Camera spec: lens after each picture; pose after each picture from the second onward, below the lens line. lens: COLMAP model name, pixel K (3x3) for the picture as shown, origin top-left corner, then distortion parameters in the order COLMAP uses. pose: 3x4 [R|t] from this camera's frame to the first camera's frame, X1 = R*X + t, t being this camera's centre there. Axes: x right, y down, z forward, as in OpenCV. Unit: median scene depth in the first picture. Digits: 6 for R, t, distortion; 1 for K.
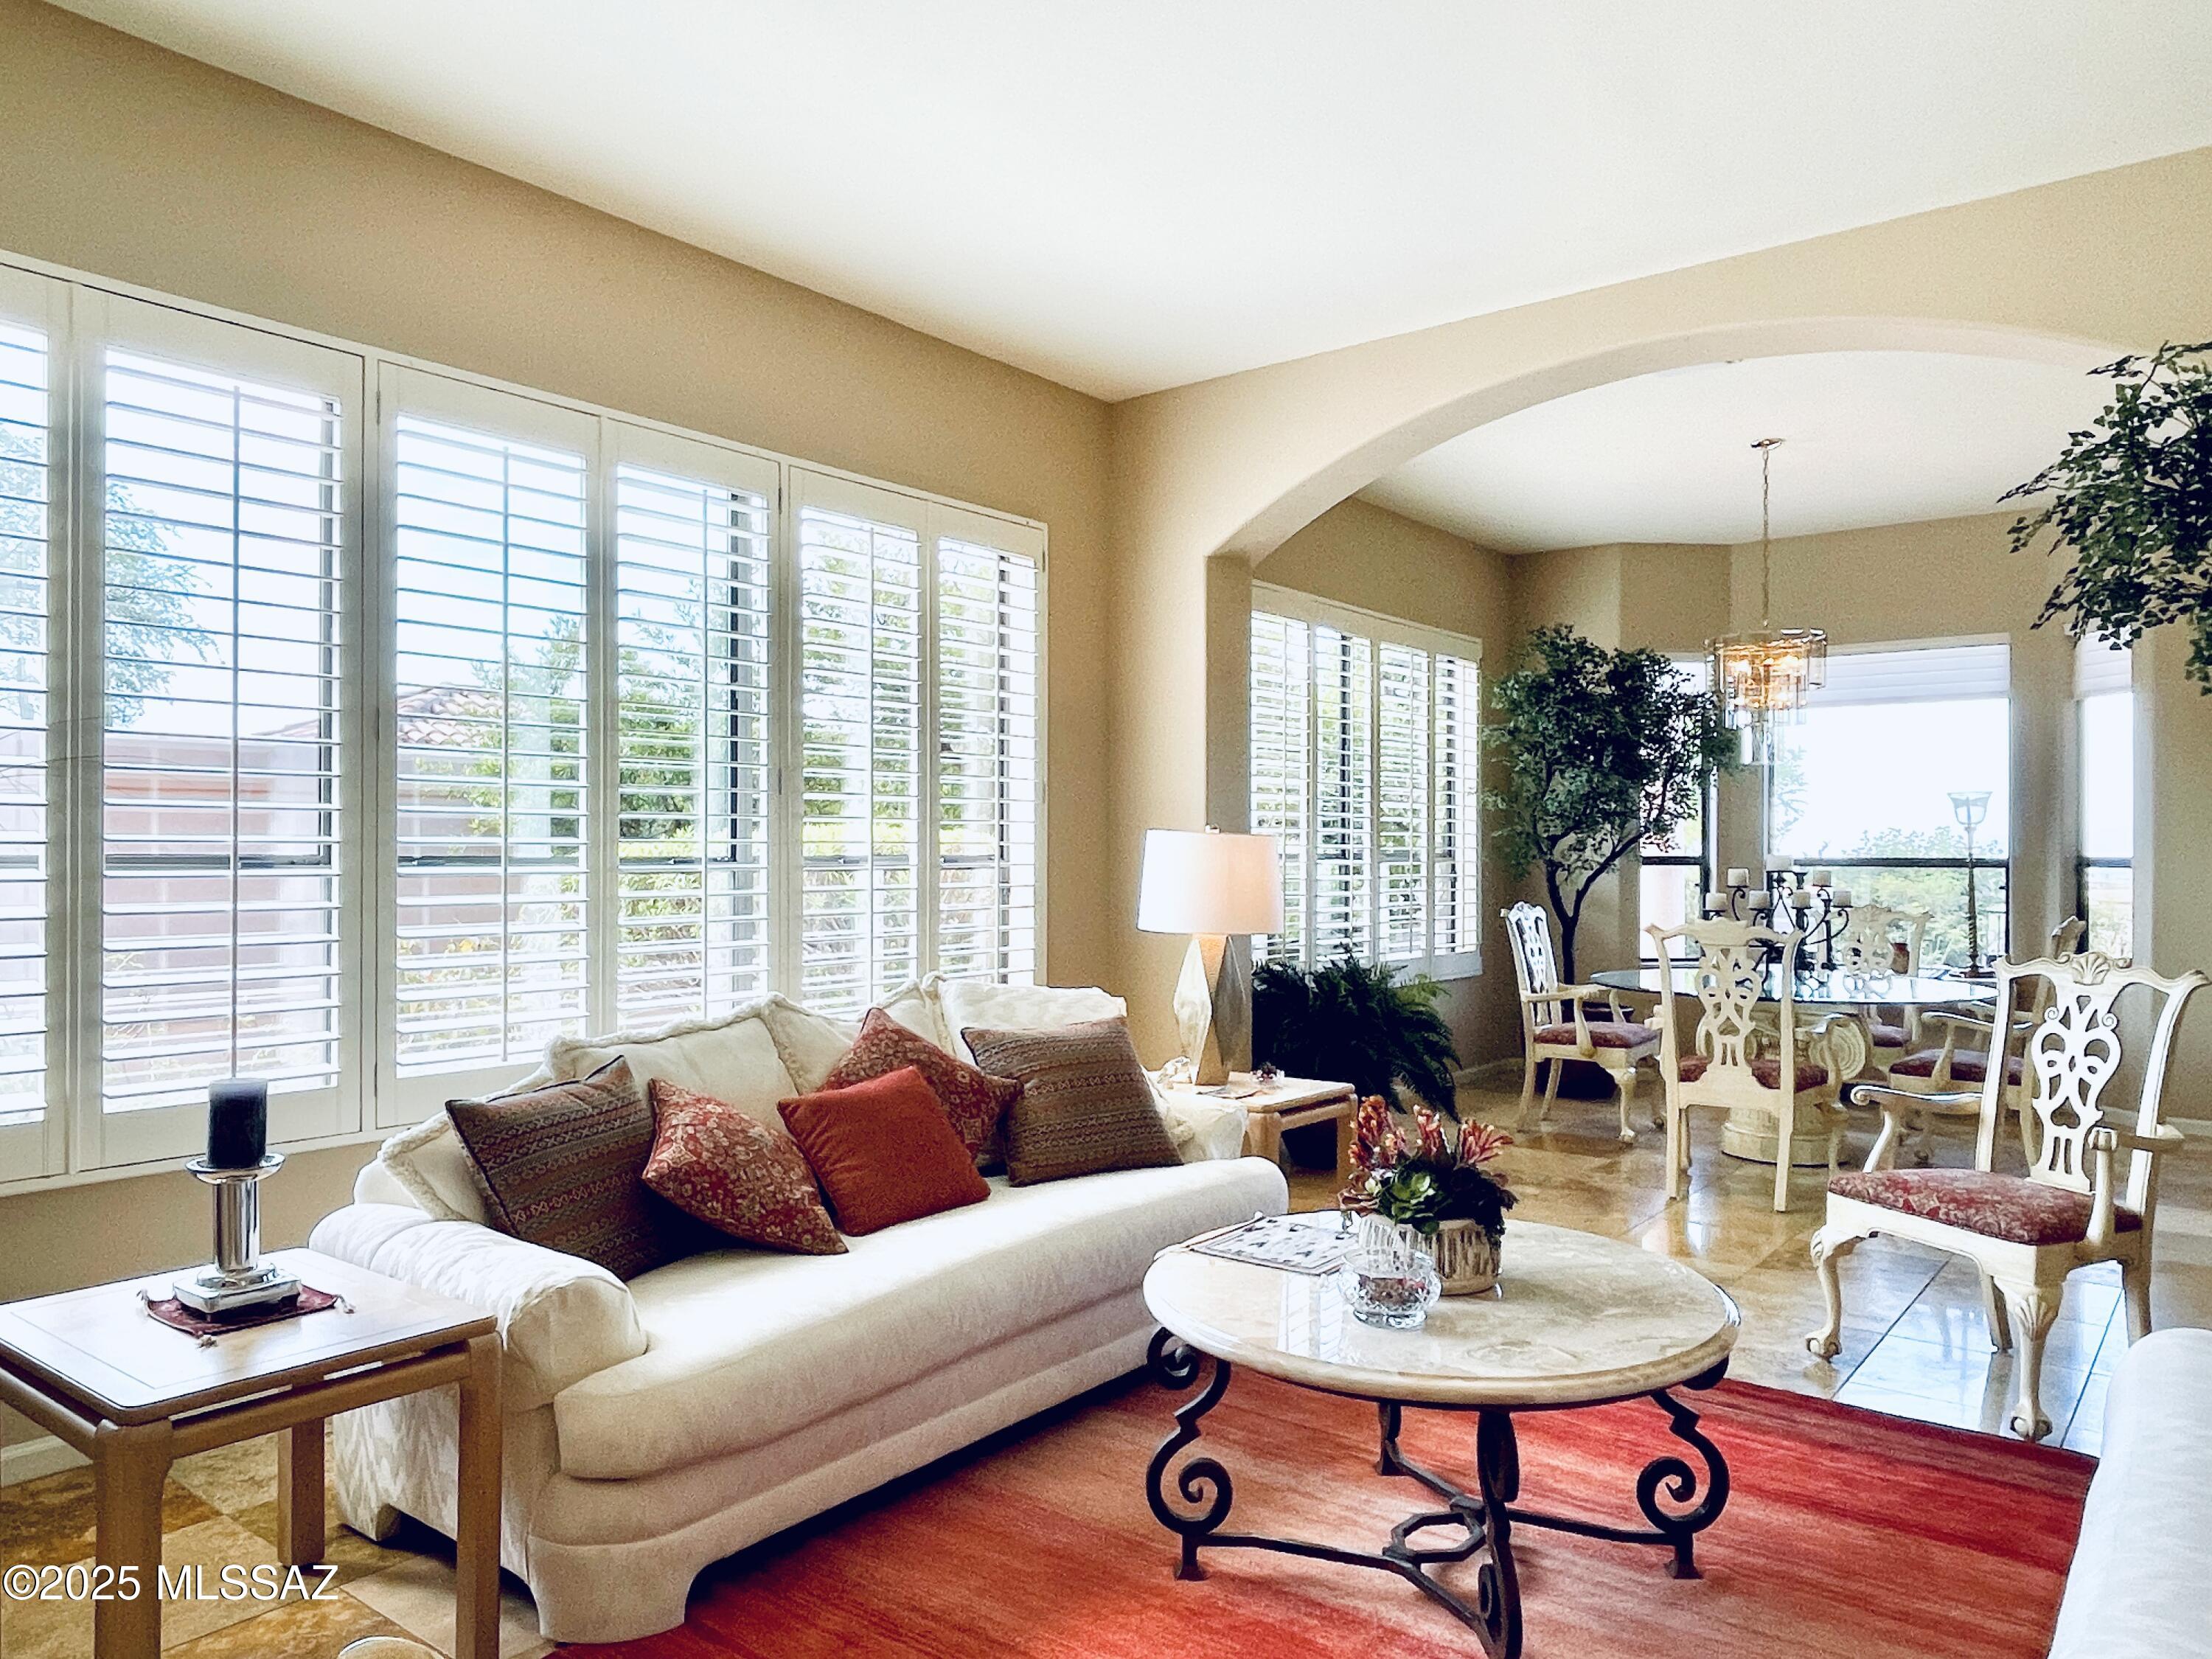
lens RADIAL K [[1484.6, 0, 1119.2], [0, 1484.6, 845.2], [0, 0, 1]] dist [0.001015, -0.002513]
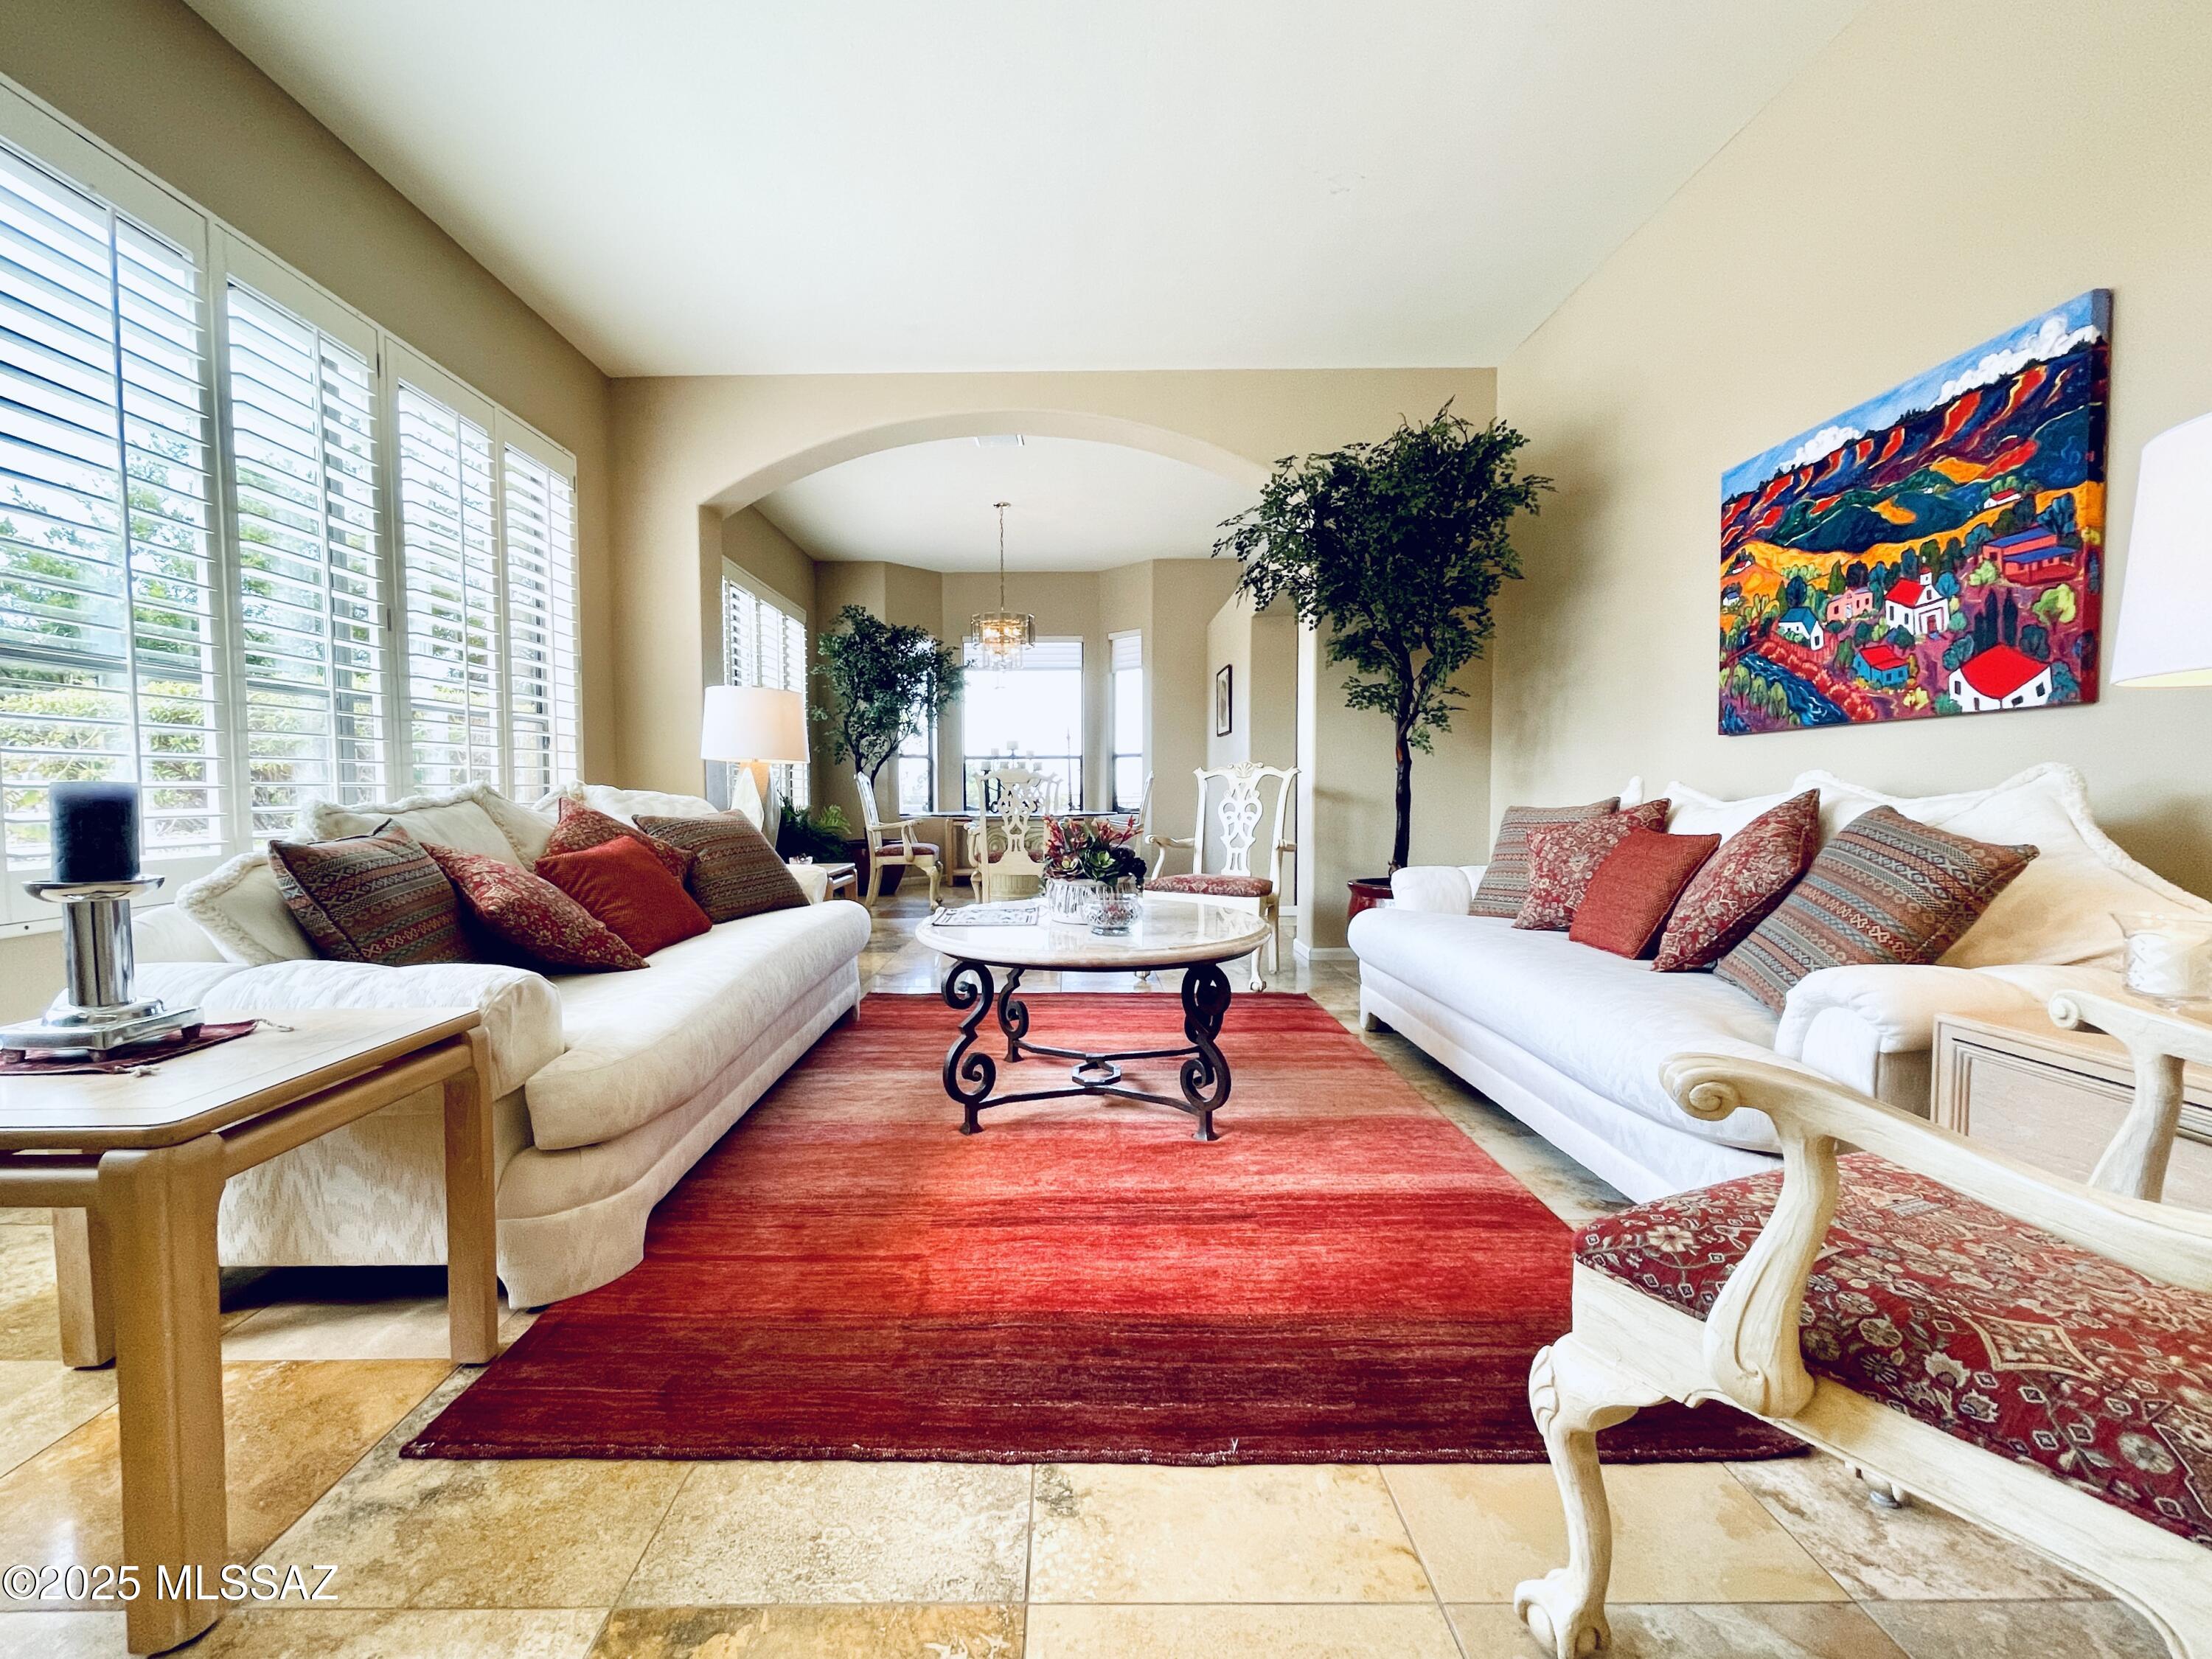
lens RADIAL K [[906.3, 0, 1084.3], [0, 906.3, 825.2], [0, 0, 1]] dist [-0.009465, 0.000045]
pose [[0.792707, -0.035040, 0.608596, -0.322279], [0.004520, 0.998657, 0.051611, 0.111551], [-0.609587, -0.038161, 0.791800, 0.180920]]
